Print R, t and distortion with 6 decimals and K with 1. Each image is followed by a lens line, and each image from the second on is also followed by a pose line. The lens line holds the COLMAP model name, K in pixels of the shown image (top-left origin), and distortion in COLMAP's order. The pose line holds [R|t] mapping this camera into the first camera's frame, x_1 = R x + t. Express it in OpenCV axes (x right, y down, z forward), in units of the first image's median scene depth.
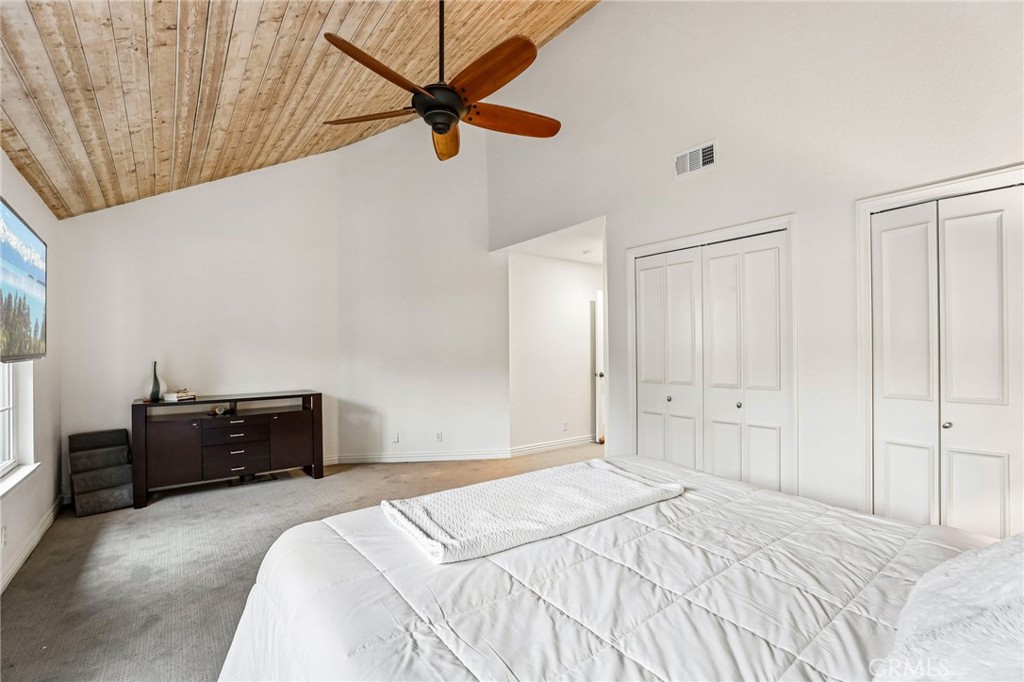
lens RADIAL K [[469.3, 0, 512.3], [0, 469.3, 345.5], [0, 0, 1]] dist [-0.037428, 0.009909]
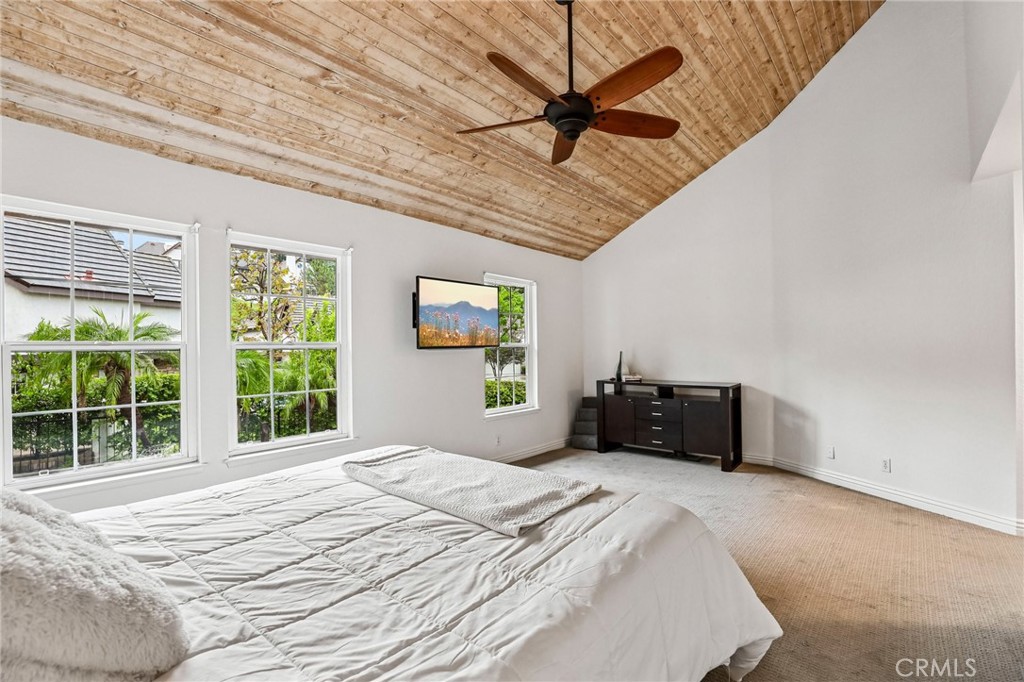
lens RADIAL K [[469.3, 0, 517.8], [0, 469.3, 346.8], [0, 0, 1]] dist [-0.037428, 0.009909]
pose [[0.229138, 0.012093, -0.973319, 0.516955], [0.010970, 0.999827, 0.015005, -0.002992], [0.973332, -0.014115, 0.228966, 0.386747]]
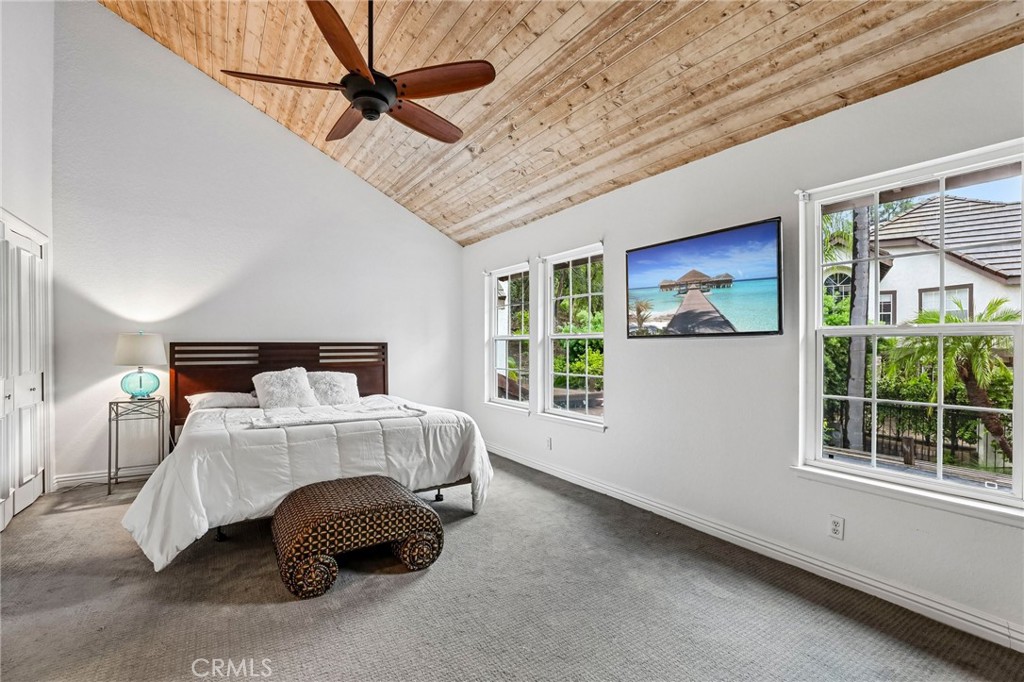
lens RADIAL K [[469.3, 0, 513.3], [0, 469.3, 345.9], [0, 0, 1]] dist [-0.037428, 0.009909]
pose [[-0.998516, 0.017496, 0.051566, -0.307264], [0.016876, 0.999780, -0.012438, 0.031413], [-0.051773, -0.011550, -0.998592, 1.205933]]
